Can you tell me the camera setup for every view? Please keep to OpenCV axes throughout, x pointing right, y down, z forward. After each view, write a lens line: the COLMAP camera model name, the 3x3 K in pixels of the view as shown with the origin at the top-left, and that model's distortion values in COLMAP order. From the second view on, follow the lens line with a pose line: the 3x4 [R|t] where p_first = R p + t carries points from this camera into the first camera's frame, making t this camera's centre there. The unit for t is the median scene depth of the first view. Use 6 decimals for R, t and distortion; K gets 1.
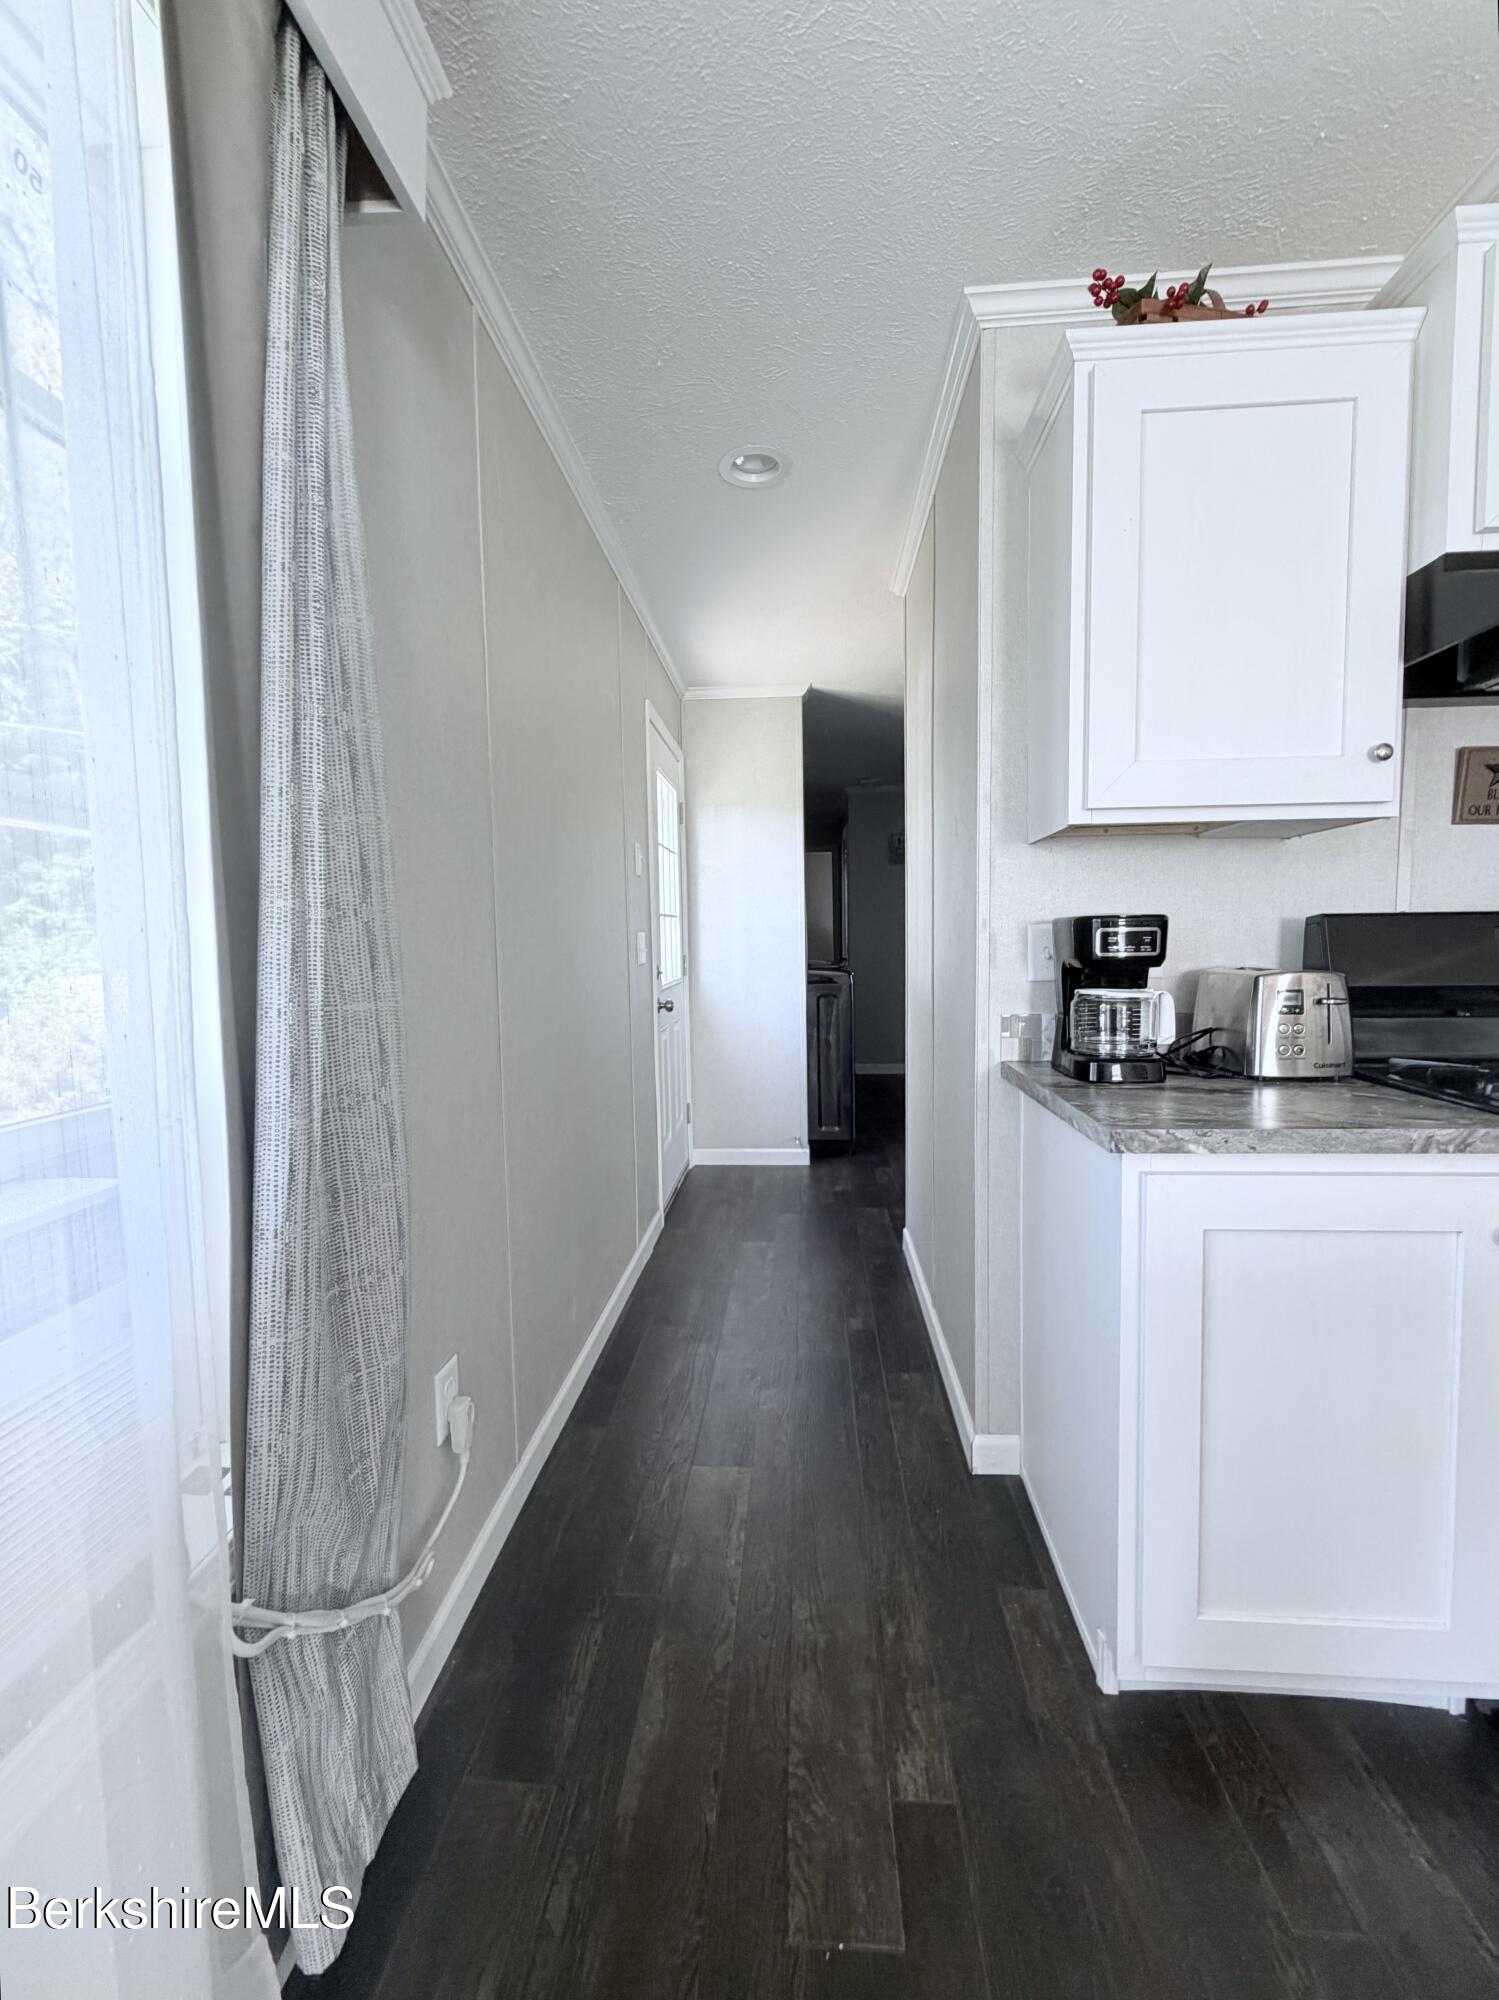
lens RADIAL K [[799.8, 0, 746.9], [0, 799.8, 994.4], [0, 0, 1]] dist [0.001413, 0.000031]
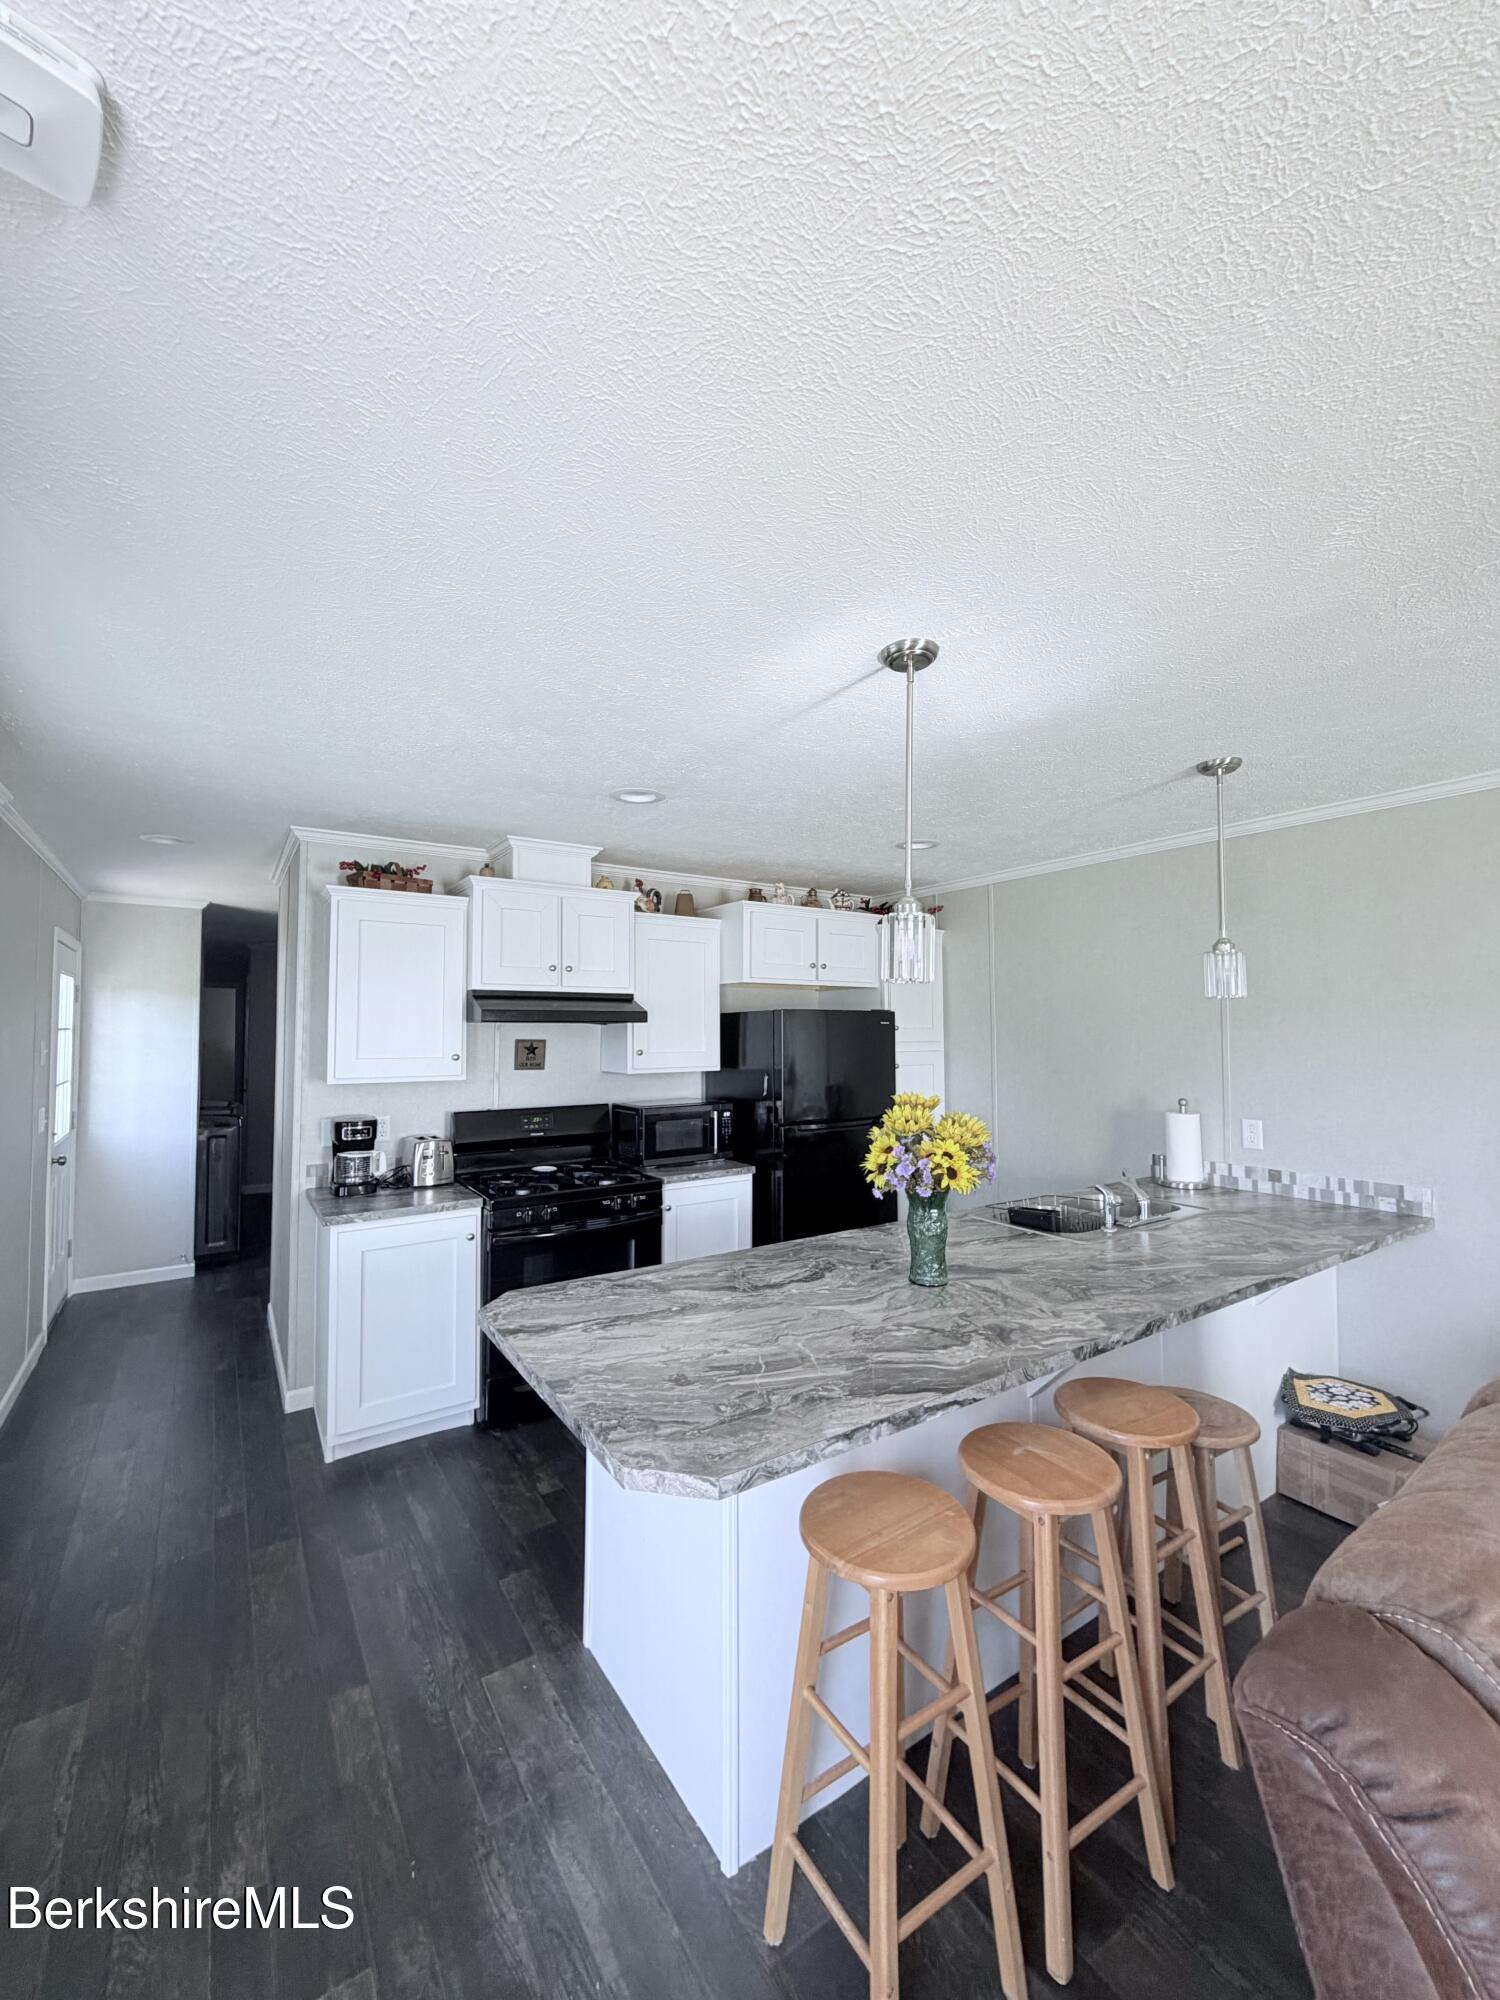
lens RADIAL K [[799.8, 0, 744.0], [0, 799.8, 993.3], [0, 0, 1]] dist [0.001413, 0.000031]
pose [[0.790254, 0.040014, 0.611472, -0.029925], [0.030399, 0.994077, -0.104339, -0.083369], [-0.612025, 0.101042, 0.784357, -0.667062]]
